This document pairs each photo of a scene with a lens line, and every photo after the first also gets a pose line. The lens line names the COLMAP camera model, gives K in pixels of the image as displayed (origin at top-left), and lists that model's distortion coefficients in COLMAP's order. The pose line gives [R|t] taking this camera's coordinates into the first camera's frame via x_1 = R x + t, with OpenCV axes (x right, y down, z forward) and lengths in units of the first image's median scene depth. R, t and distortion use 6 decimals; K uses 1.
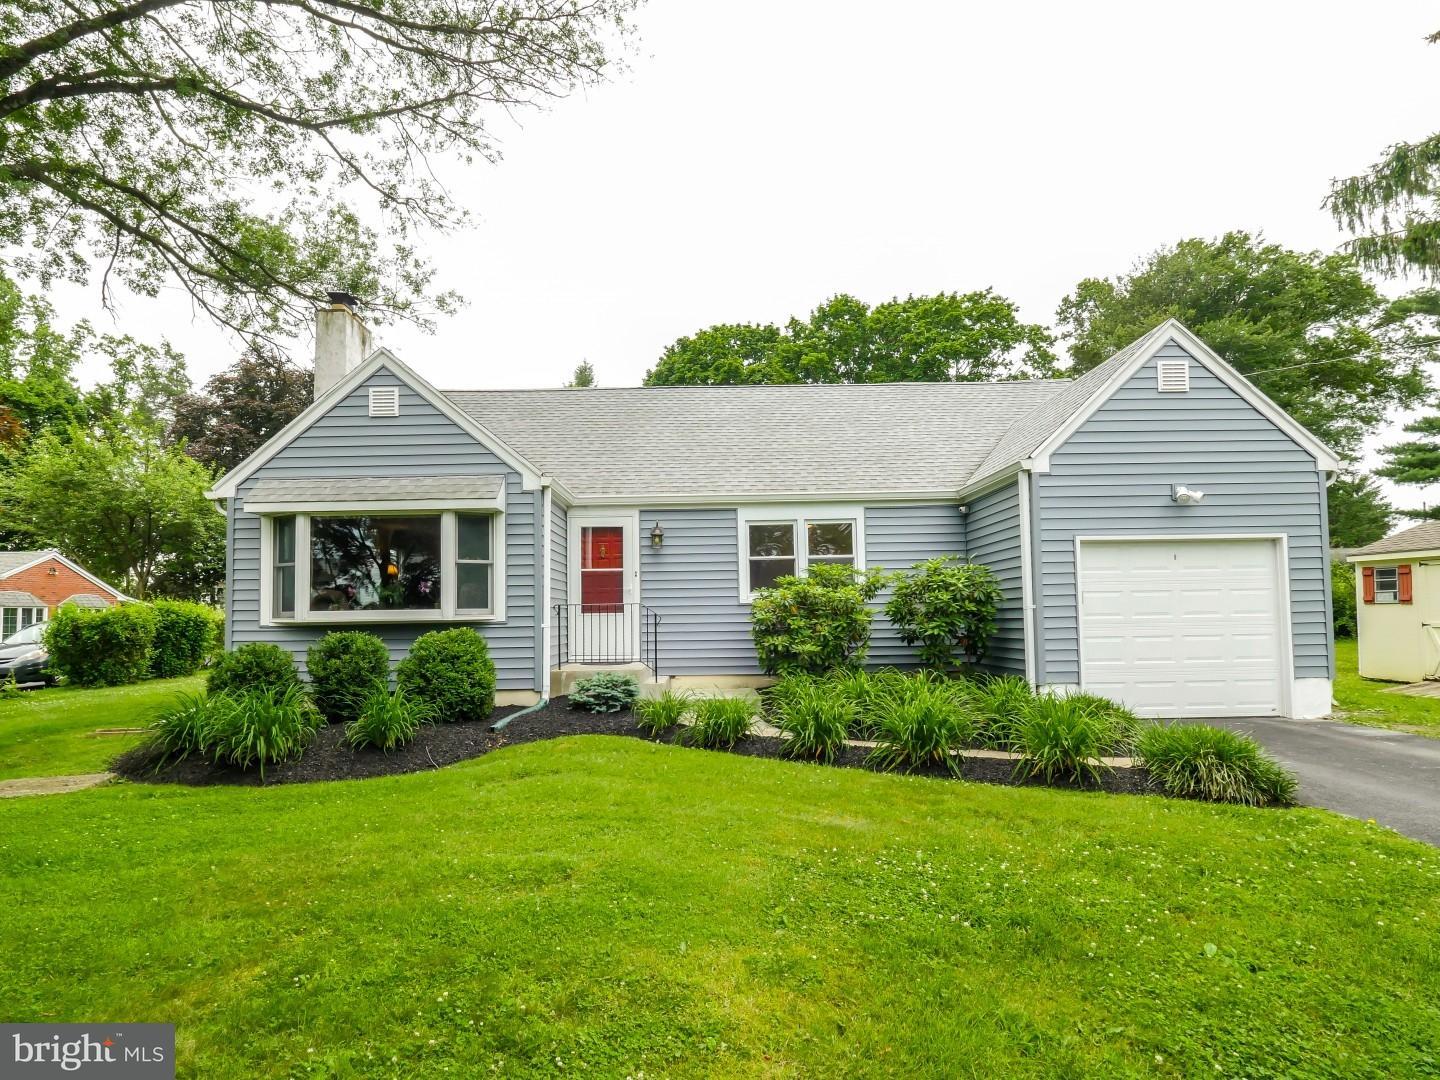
lens RADIAL K [[792.2, 0, 720.8], [0, 792.2, 575.1], [0, 0, 1]] dist [-0.003839, -0.000977]
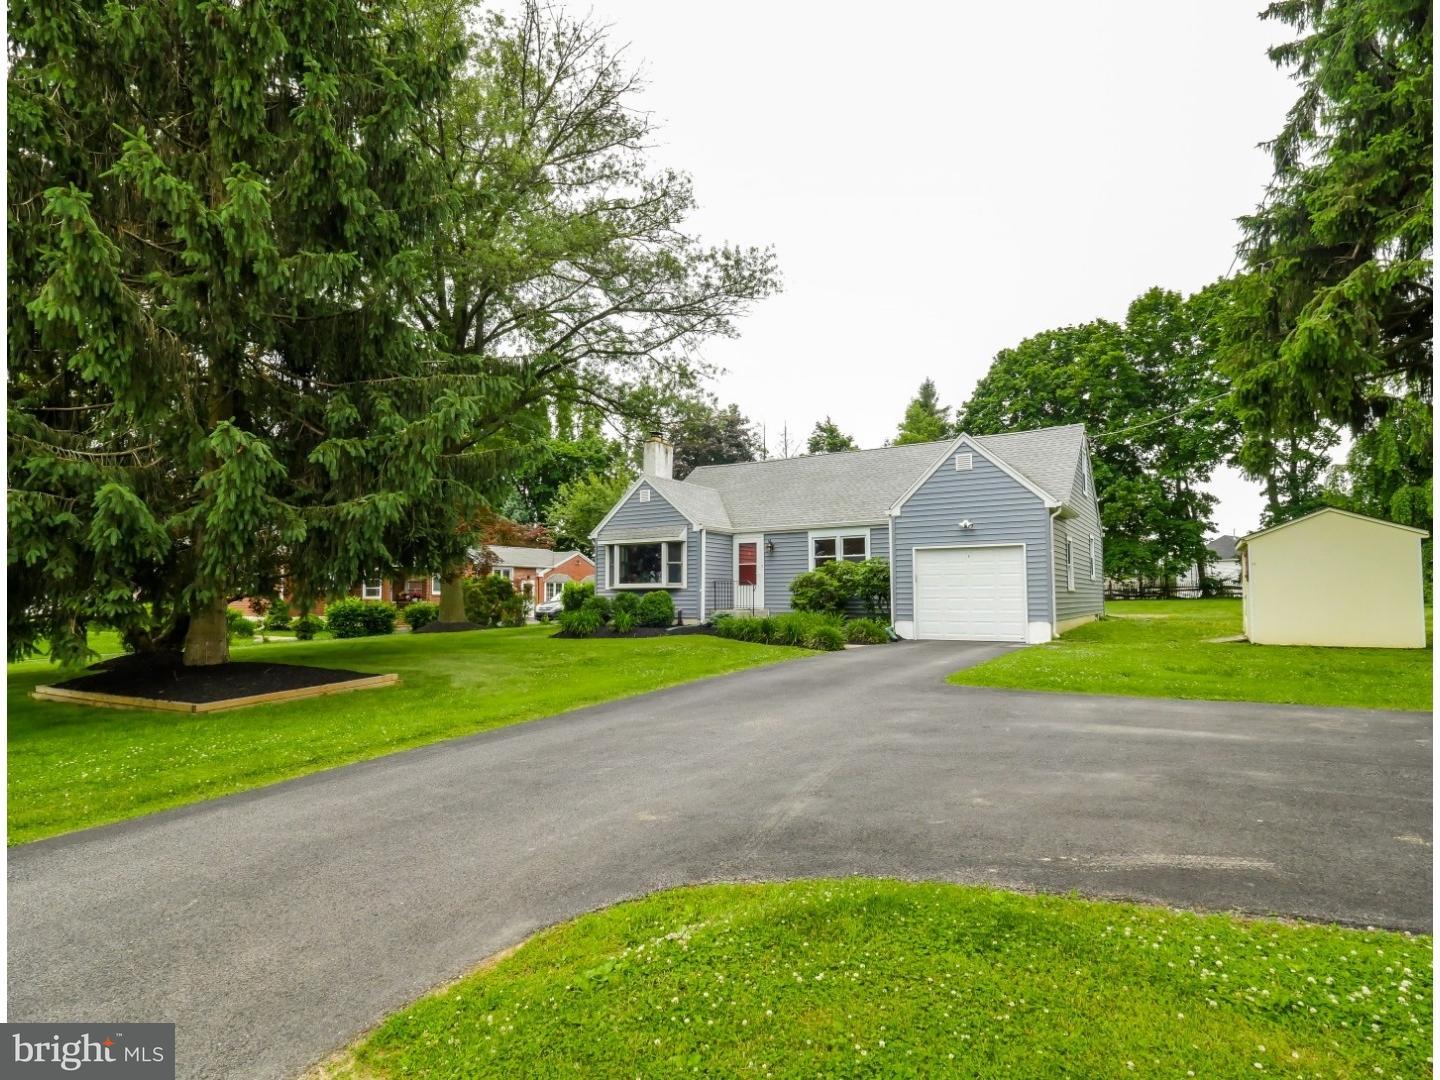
lens RADIAL K [[763.1, 0, 722.5], [0, 763.1, 520.2], [0, 0, 1]] dist [0.000470, -0.000526]
pose [[0.848662, -0.041524, -0.527303, 0.834452], [0.018470, 0.998632, -0.048913, -0.024627], [0.528613, 0.031772, 0.848268, -0.701093]]
